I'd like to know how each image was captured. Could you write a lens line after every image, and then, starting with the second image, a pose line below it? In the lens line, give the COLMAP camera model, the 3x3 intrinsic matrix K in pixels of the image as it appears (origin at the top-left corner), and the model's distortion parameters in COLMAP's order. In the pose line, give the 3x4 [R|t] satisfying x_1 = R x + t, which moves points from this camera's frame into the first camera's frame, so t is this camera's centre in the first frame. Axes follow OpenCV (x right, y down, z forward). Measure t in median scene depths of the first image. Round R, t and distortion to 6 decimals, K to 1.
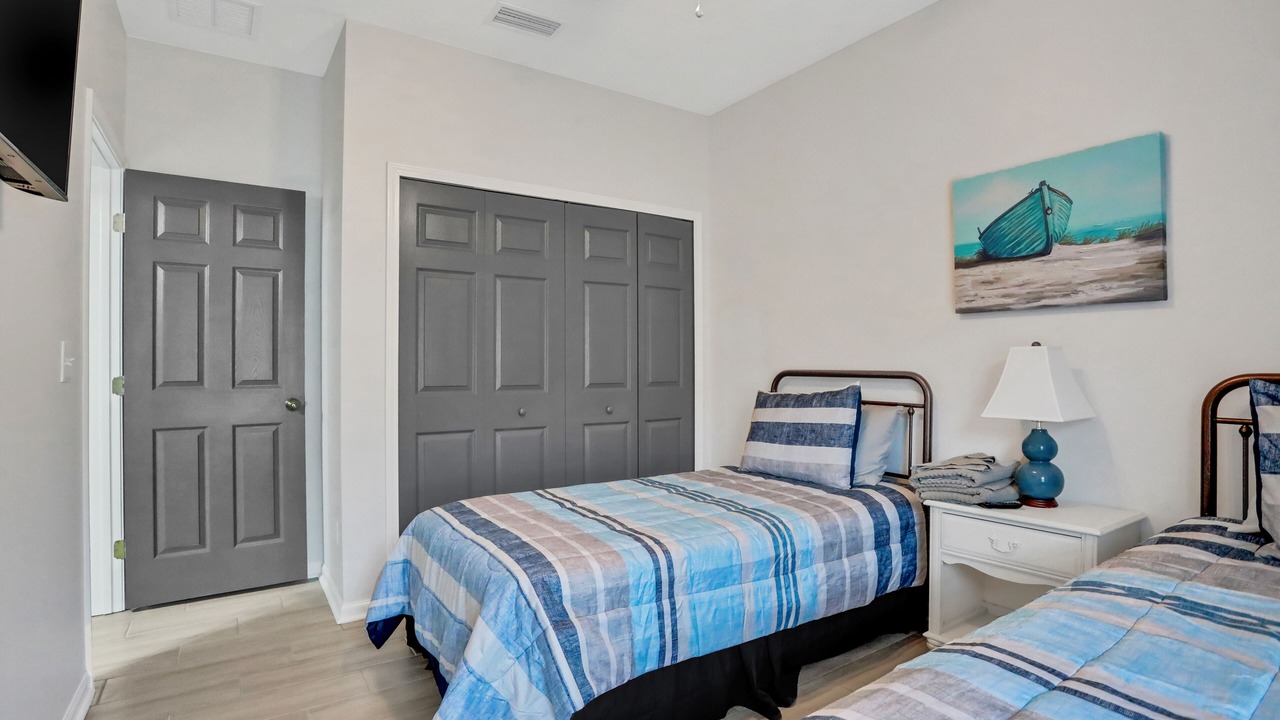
lens RADIAL K [[630.8, 0, 633.3], [0, 630.8, 366.4], [0, 0, 1]] dist [-0.076947, 0.039376]
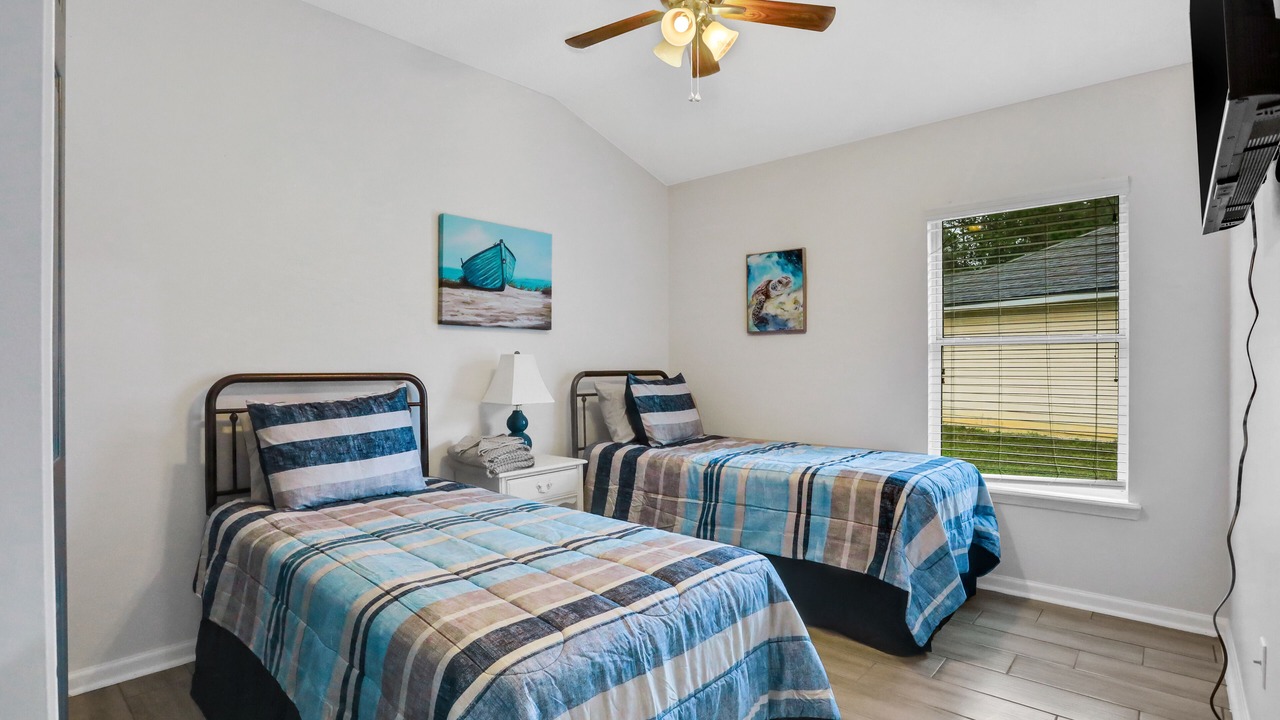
lens RADIAL K [[630.8, 0, 633.3], [0, 630.8, 366.4], [0, 0, 1]] dist [-0.076947, 0.039376]
pose [[-0.232364, -0.002626, 0.972625, -0.831528], [0.001917, 0.999993, 0.003158, -0.007174], [-0.972627, 0.002599, -0.232358, 1.026646]]
